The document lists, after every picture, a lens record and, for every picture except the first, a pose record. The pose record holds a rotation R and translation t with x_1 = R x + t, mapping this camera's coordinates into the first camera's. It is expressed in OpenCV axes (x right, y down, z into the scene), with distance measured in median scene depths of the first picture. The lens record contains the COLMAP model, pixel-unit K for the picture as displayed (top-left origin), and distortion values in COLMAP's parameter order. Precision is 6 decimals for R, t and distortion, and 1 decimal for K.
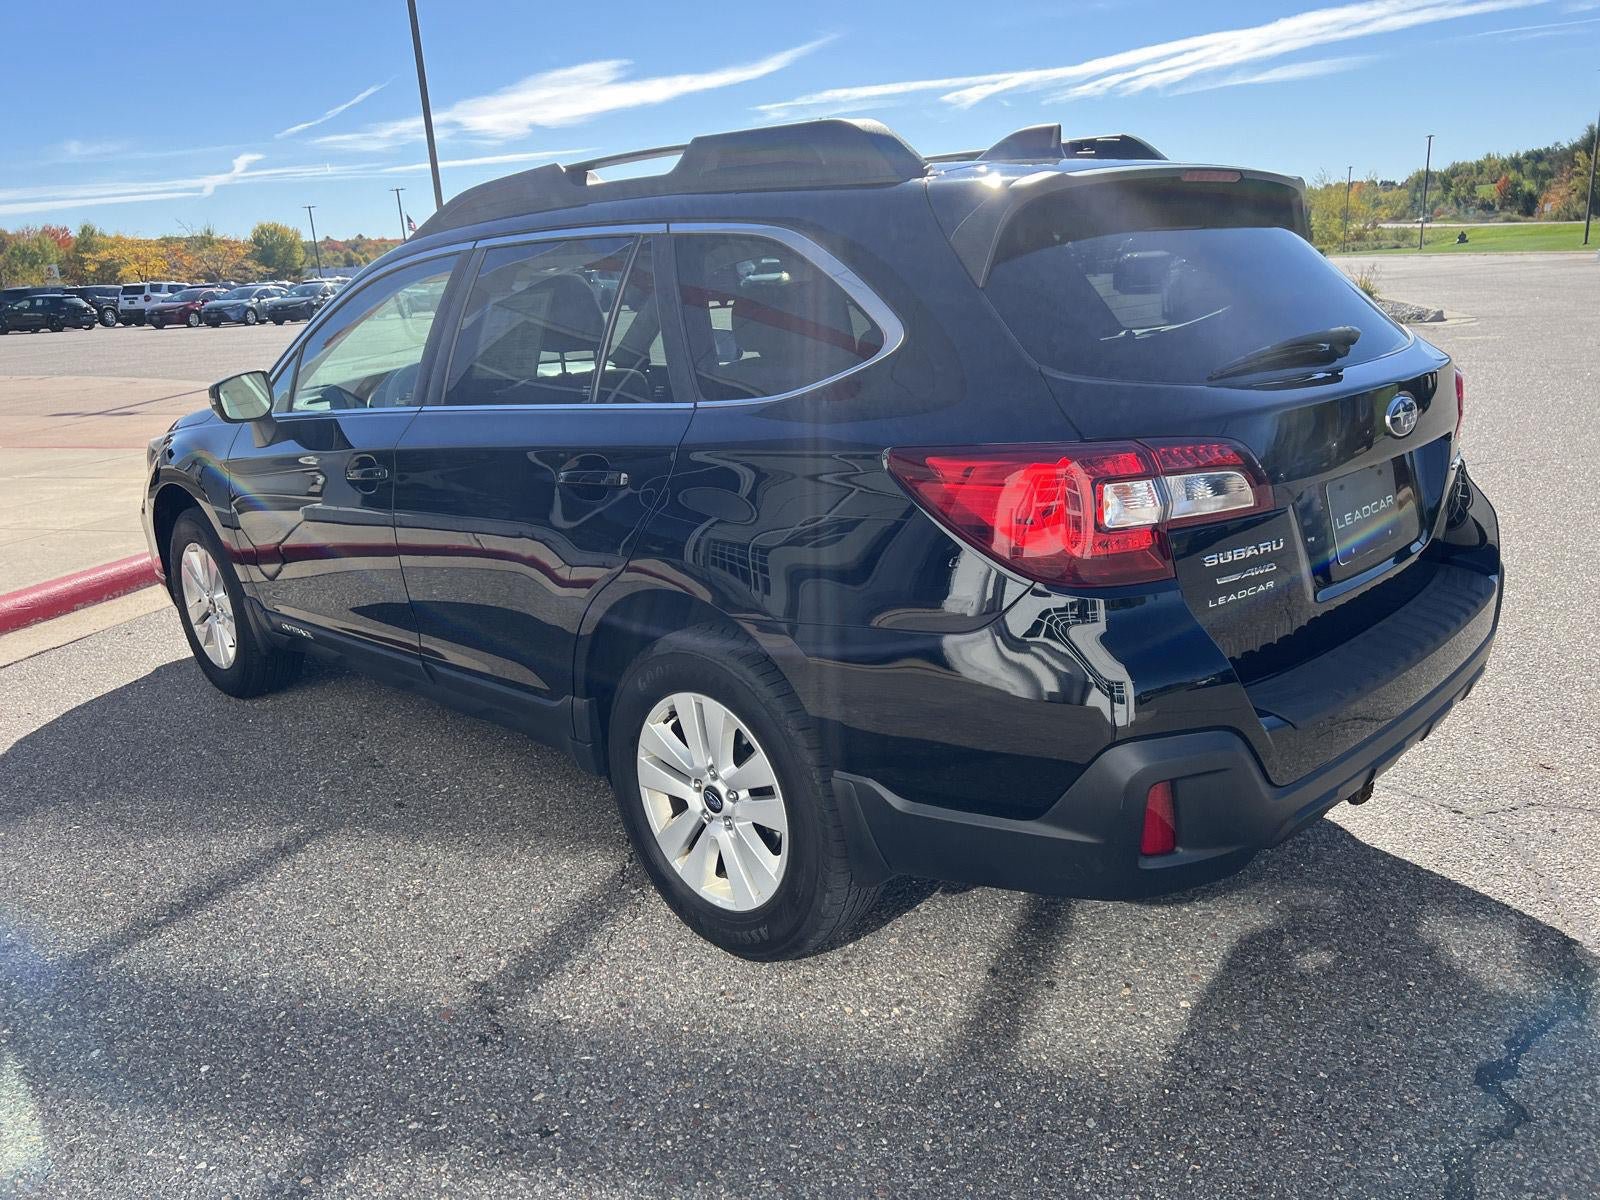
lens RADIAL K [[1208.1, 0, 803.4], [0, 1208.1, 598.0], [0, 0, 1]] dist [0.052311, -0.057895]
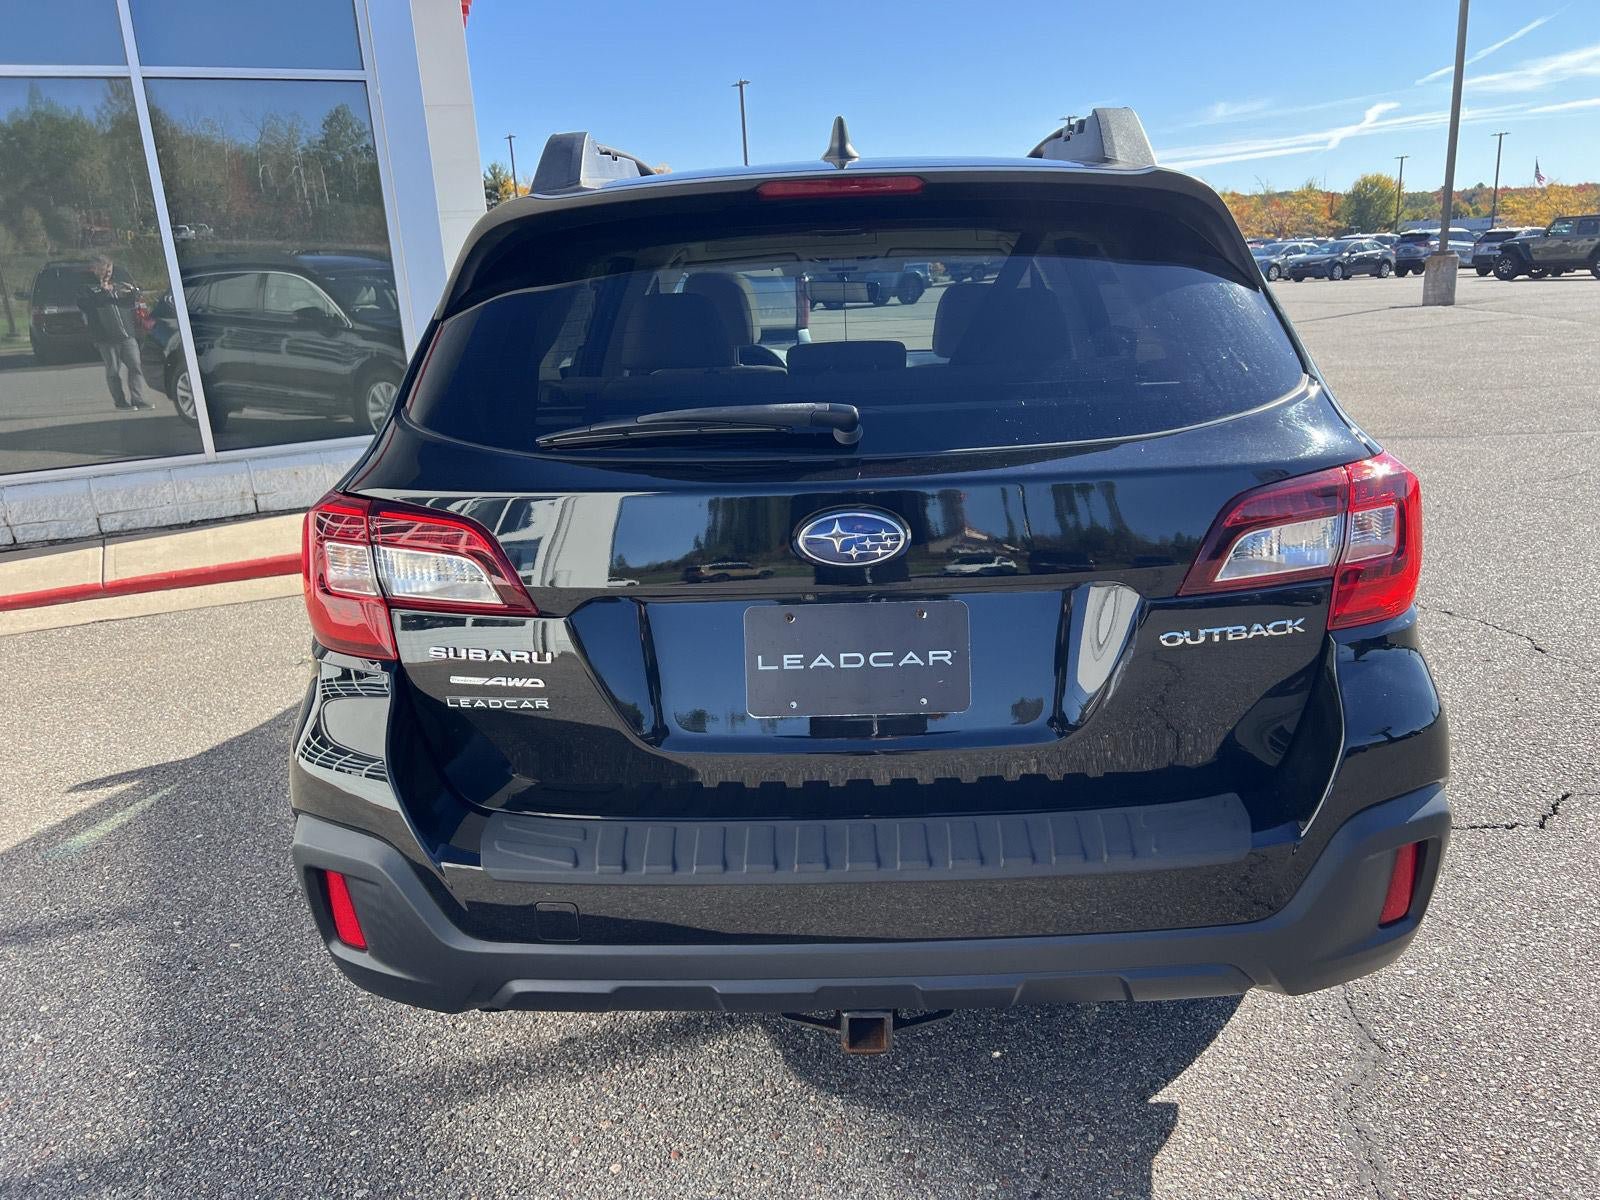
lens RADIAL K [[1208.1, 0, 801.9], [0, 1208.1, 596.1], [0, 0, 1]] dist [0.052311, -0.057895]
pose [[0.688312, 0.214441, -0.692995, 0.918566], [-0.191104, 0.975166, 0.111944, -0.180768], [0.699790, 0.055382, 0.712198, 0.464353]]
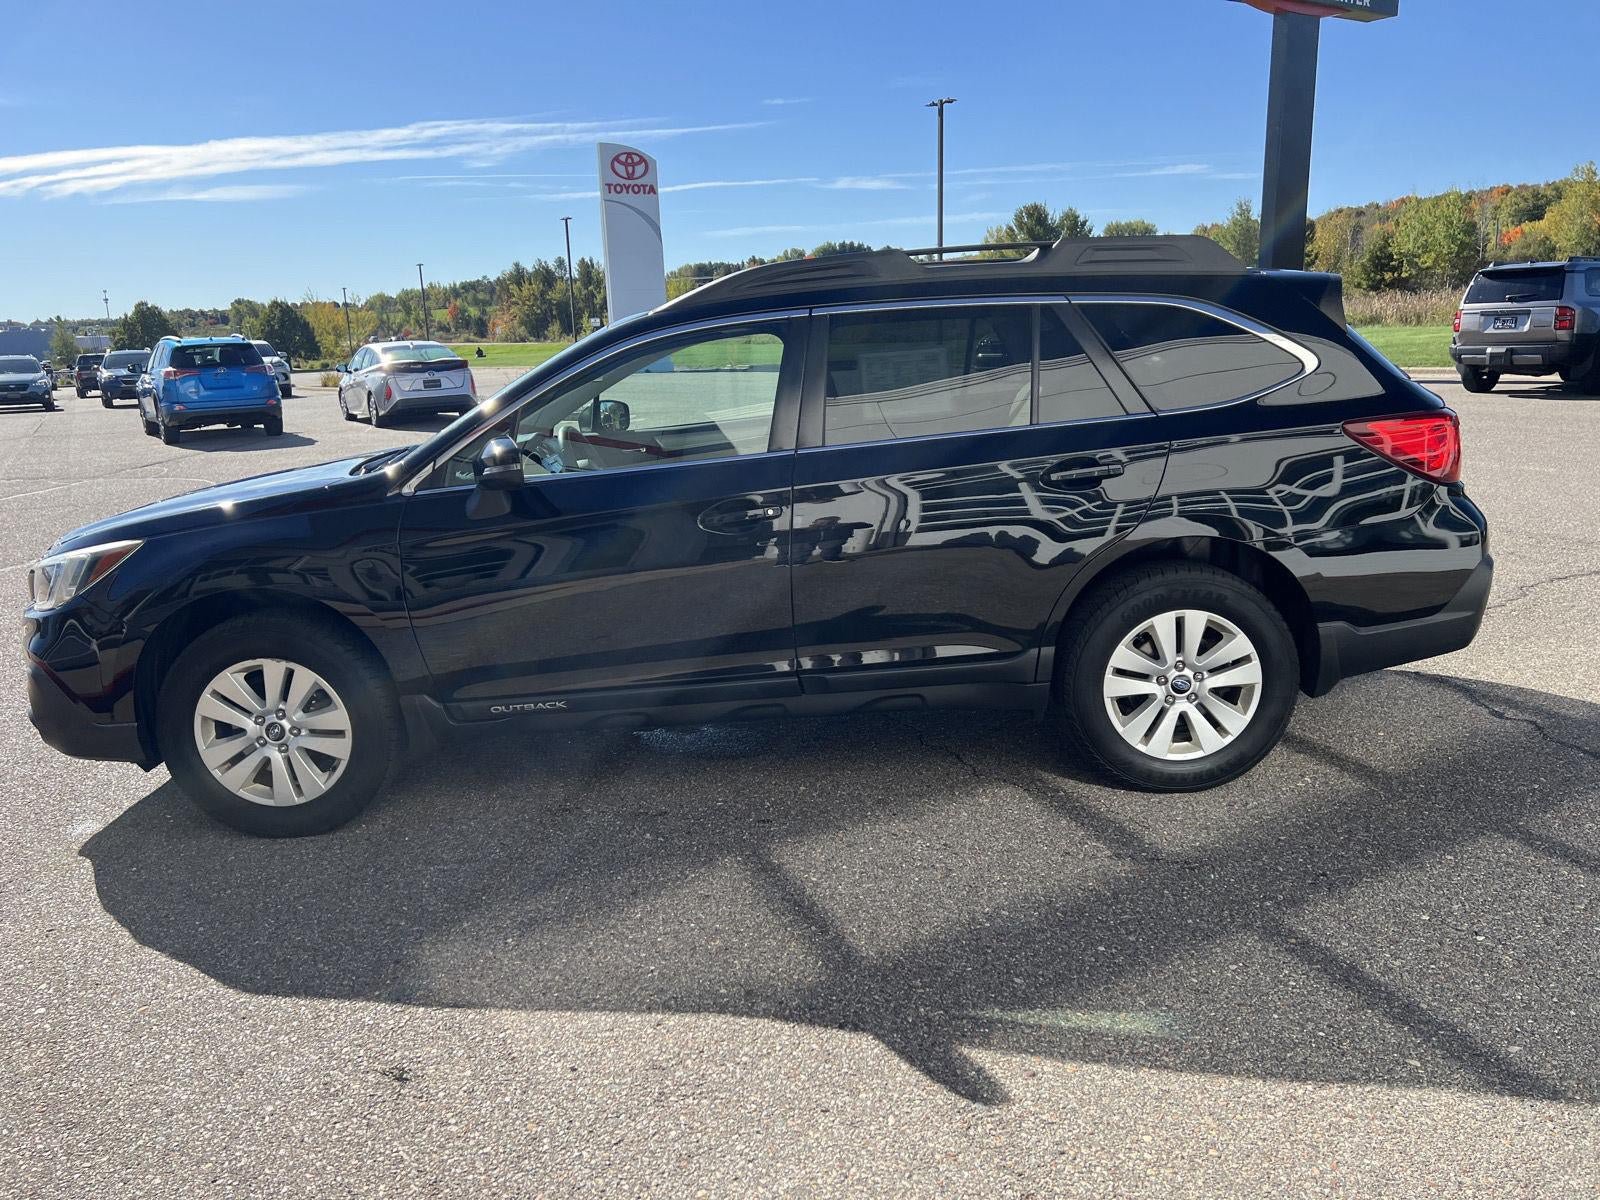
lens RADIAL K [[1208.1, 0, 795.1], [0, 1208.1, 599.8], [0, 0, 1]] dist [0.052311, -0.057895]
pose [[0.702506, -0.134825, 0.698790, -1.516779], [0.196261, 0.980518, -0.008123, -0.014199], [-0.684081, 0.142852, 0.715280, 0.277152]]
